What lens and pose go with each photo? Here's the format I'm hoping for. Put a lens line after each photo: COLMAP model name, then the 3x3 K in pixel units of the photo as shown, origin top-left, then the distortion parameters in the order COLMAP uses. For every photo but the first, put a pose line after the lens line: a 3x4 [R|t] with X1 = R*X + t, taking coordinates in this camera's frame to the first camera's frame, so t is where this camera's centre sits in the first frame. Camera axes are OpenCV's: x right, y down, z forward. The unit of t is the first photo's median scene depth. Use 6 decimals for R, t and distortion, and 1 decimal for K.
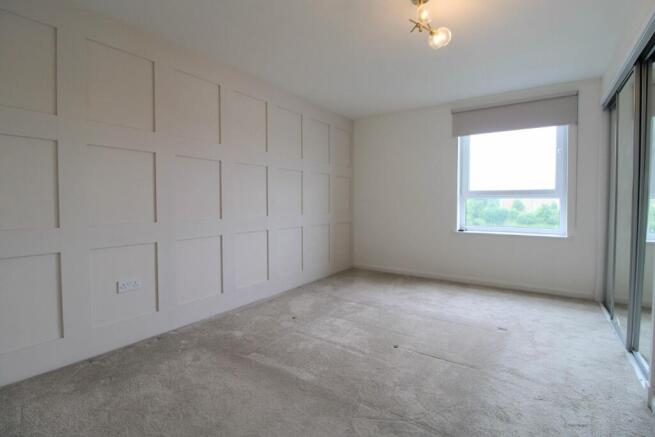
lens RADIAL K [[311.3, 0, 327.0], [0, 311.3, 208.4], [0, 0, 1]] dist [0.001098, -0.013224]
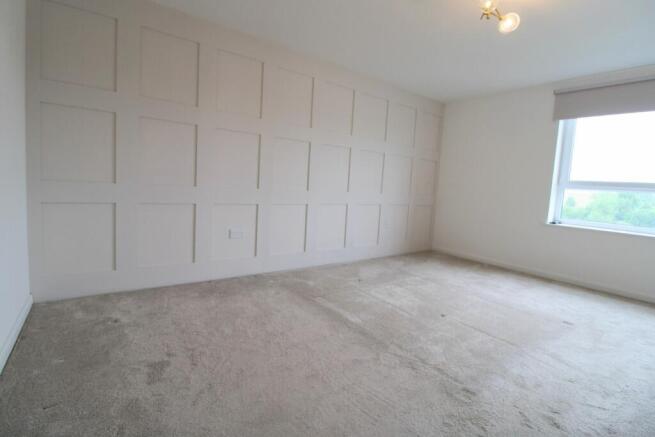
lens RADIAL K [[311.3, 0, 327.0], [0, 311.3, 208.4], [0, 0, 1]] dist [0.001098, -0.013224]
pose [[0.944464, 0.082888, -0.317990, 0.152750], [-0.066864, 0.995896, 0.060997, 0.029581], [0.321741, -0.036348, 0.946130, -0.150882]]
